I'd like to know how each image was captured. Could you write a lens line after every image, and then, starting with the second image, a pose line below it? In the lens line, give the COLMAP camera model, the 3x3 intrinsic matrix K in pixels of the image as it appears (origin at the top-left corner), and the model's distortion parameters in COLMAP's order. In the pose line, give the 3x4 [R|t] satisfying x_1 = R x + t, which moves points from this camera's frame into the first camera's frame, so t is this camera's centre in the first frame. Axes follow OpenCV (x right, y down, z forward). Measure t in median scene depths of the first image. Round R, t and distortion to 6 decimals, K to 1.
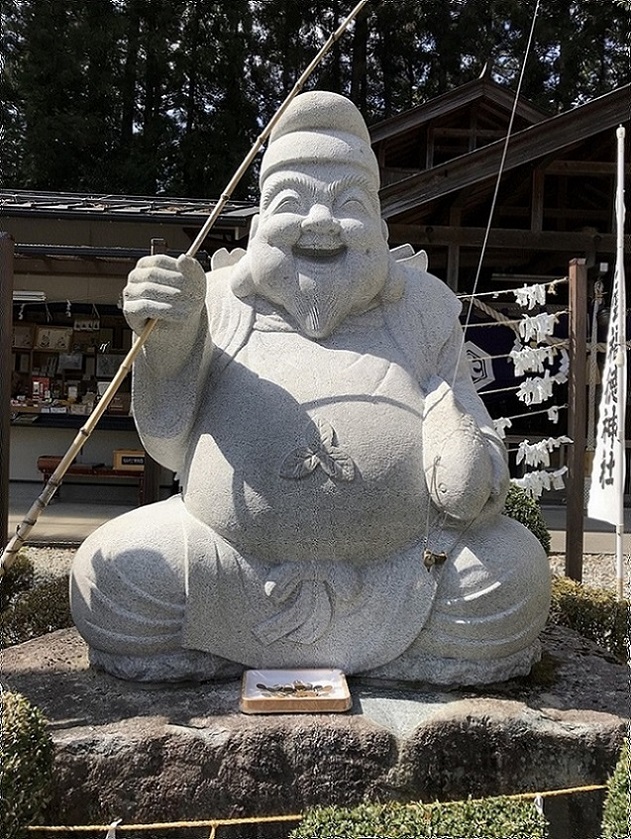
lens RADIAL K [[694.7, 0, 318.2], [0, 694.7, 407.0], [0, 0, 1]] dist [0.009016, 0.008581]
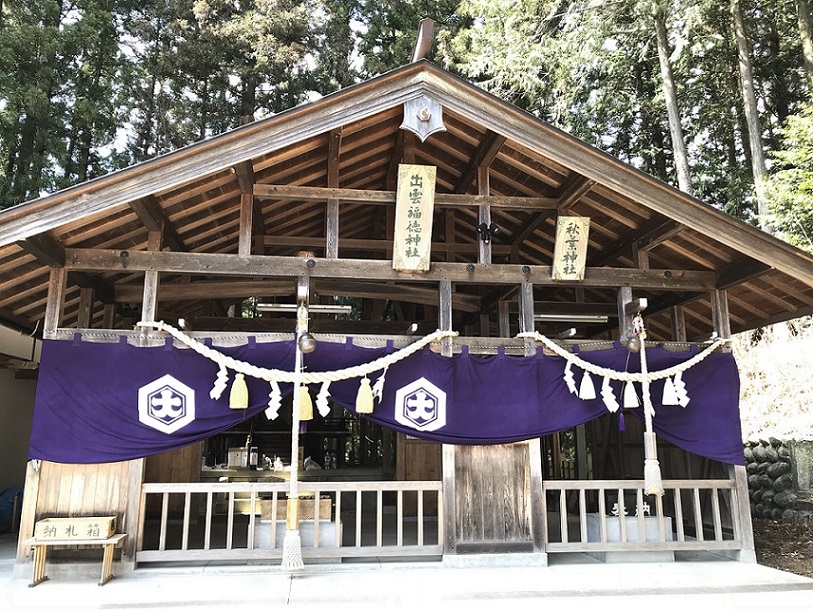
lens RADIAL K [[673.2, 0, 403.8], [0, 673.2, 298.9], [0, 0, 1]] dist [0.009016, 0.008581]
pose [[0.992263, -0.011910, 0.123579, 1.901912], [0.038941, 0.975015, -0.218700, 0.049047], [-0.117887, 0.221821, 0.967935, 0.503557]]
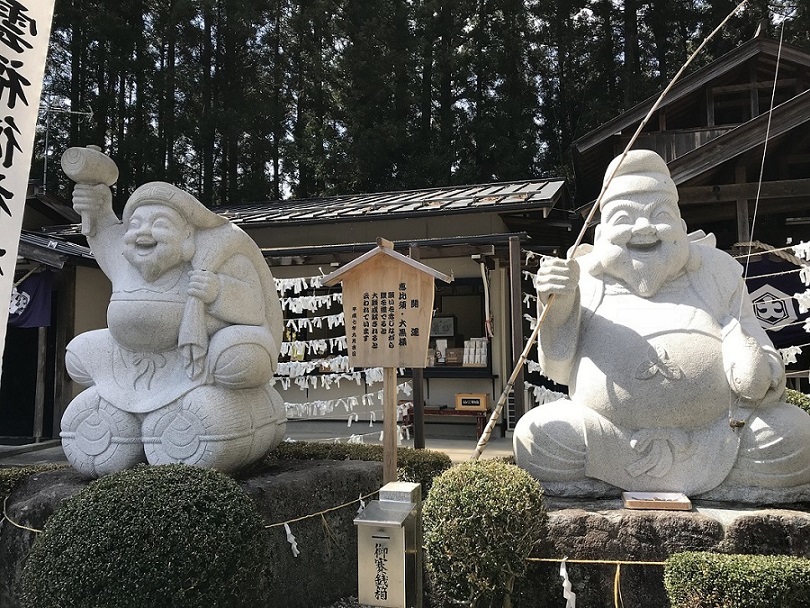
lens RADIAL K [[670.7, 0, 402.3], [0, 670.7, 297.9], [0, 0, 1]] dist [0.009016, 0.008581]
pose [[0.954818, -0.072231, -0.288280, -0.108900], [0.043975, 0.993675, -0.103322, 0.046673], [0.293920, 0.085976, 0.951955, -0.774101]]
